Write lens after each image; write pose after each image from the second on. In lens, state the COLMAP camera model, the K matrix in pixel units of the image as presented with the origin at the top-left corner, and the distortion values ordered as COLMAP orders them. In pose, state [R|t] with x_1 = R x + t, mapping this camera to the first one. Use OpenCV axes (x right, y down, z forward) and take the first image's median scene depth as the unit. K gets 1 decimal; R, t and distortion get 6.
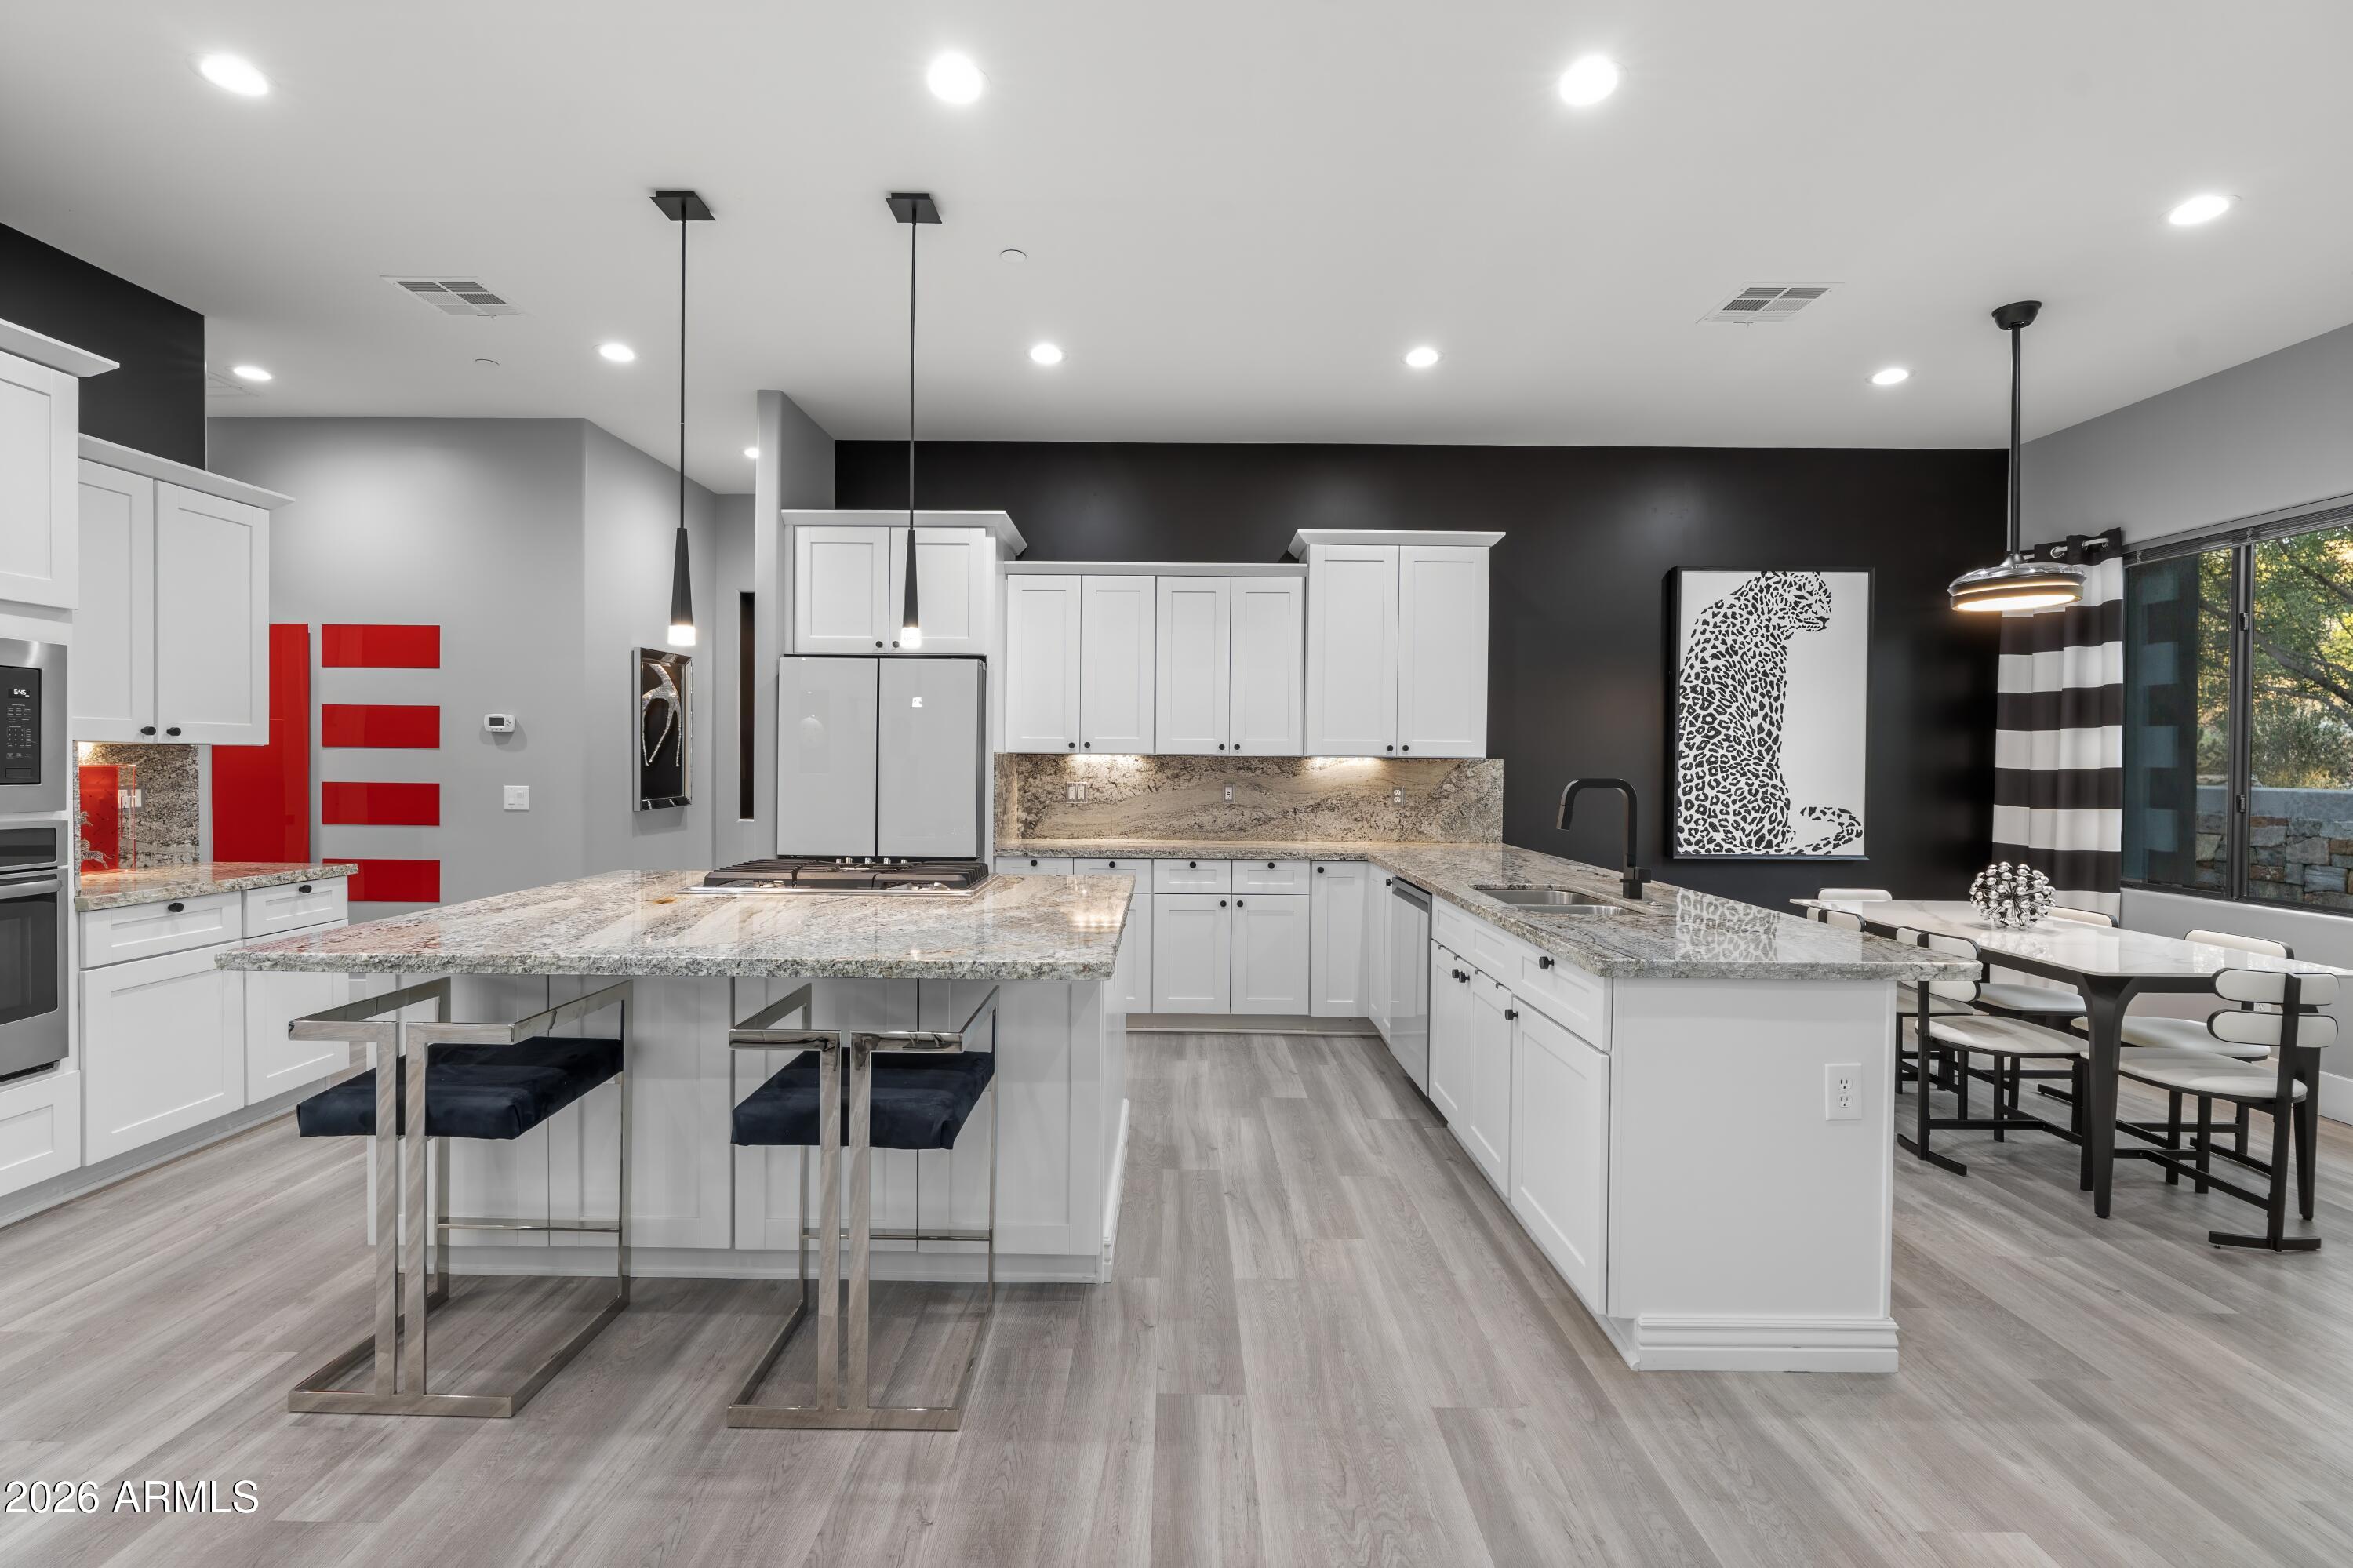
lens RADIAL K [[1050.6, 0, 1165.4], [0, 1050.6, 766.1], [0, 0, 1]] dist [-0.000298, 0.000028]
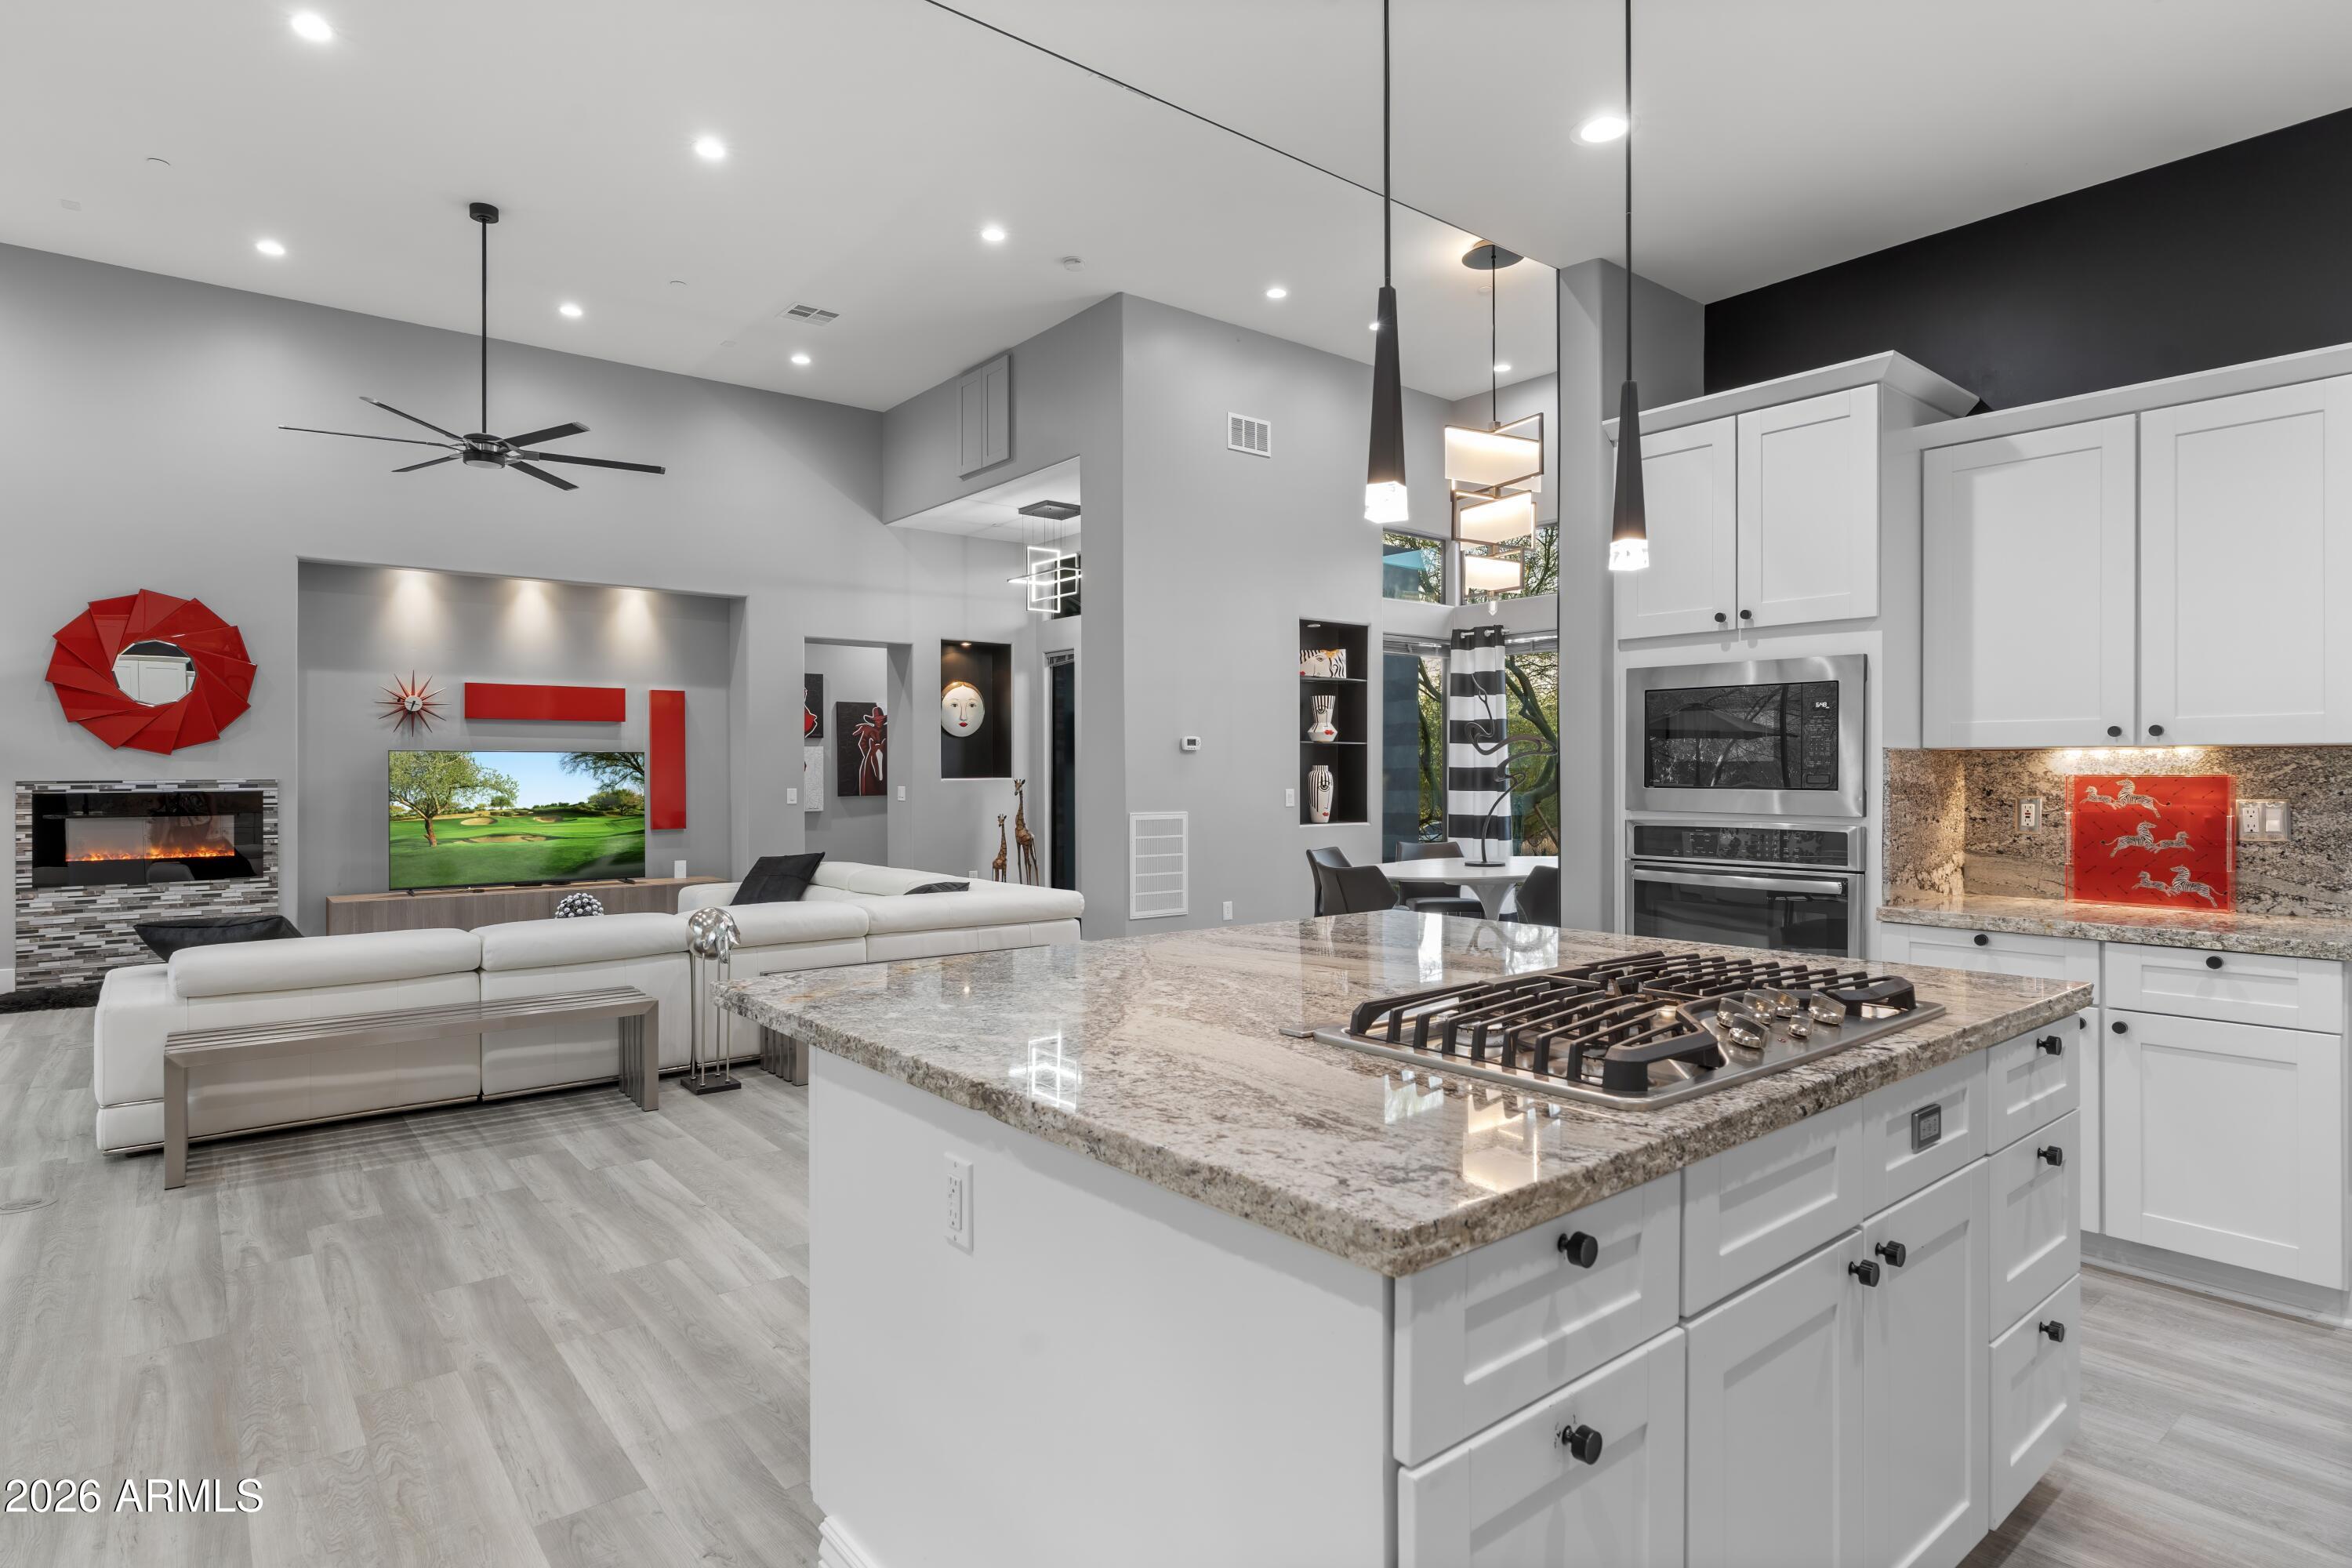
lens RADIAL K [[1246.9, 0, 1176.0], [0, 1246.9, 784.0], [0, 0, 1]] dist [-0.000989, -0.000202]
pose [[-0.773236, -0.003600, -0.634108, 0.183420], [-0.009391, 0.999939, 0.005774, 0.007688], [0.634048, 0.010420, -0.773223, 1.235267]]
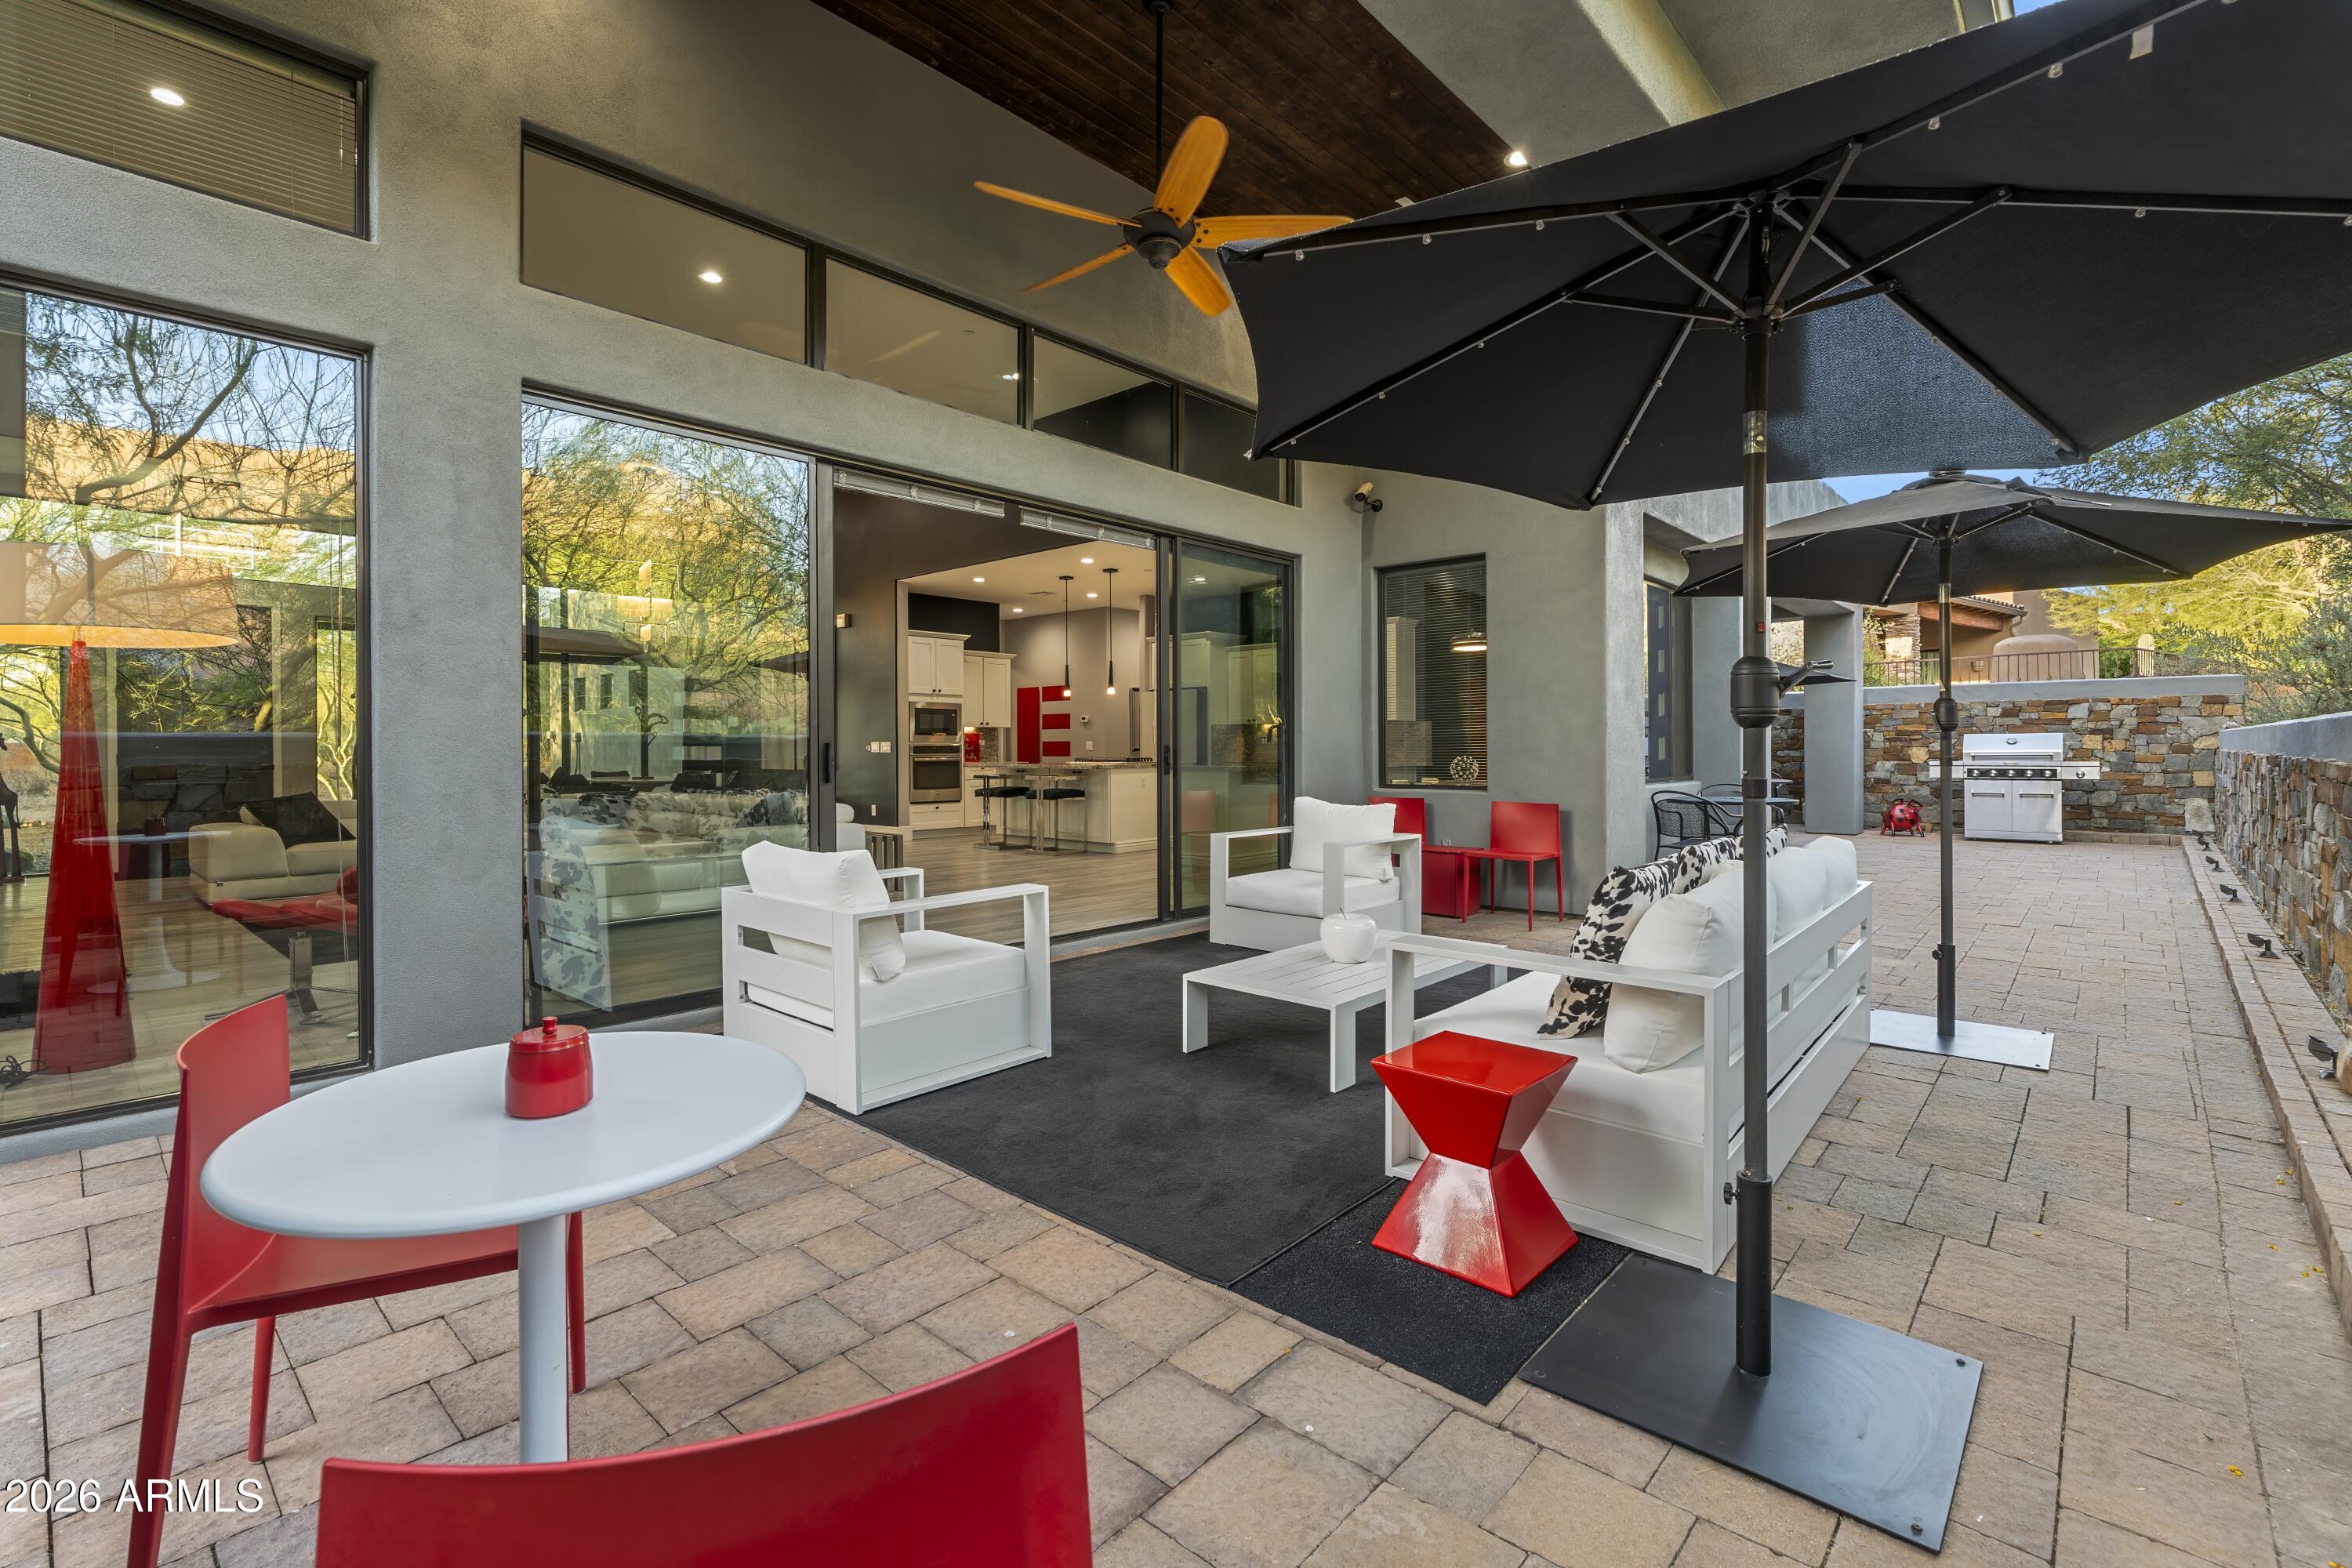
lens RADIAL K [[1050.1, 0, 1165.0], [0, 1050.1, 766.1], [0, 0, 1]] dist [-0.000298, 0.000028]
pose [[0.743895, 0.001546, -0.668295, 2.016052], [0.006765, 0.999929, 0.009844, 0.083569], [0.668262, -0.011844, 0.743831, -1.354485]]
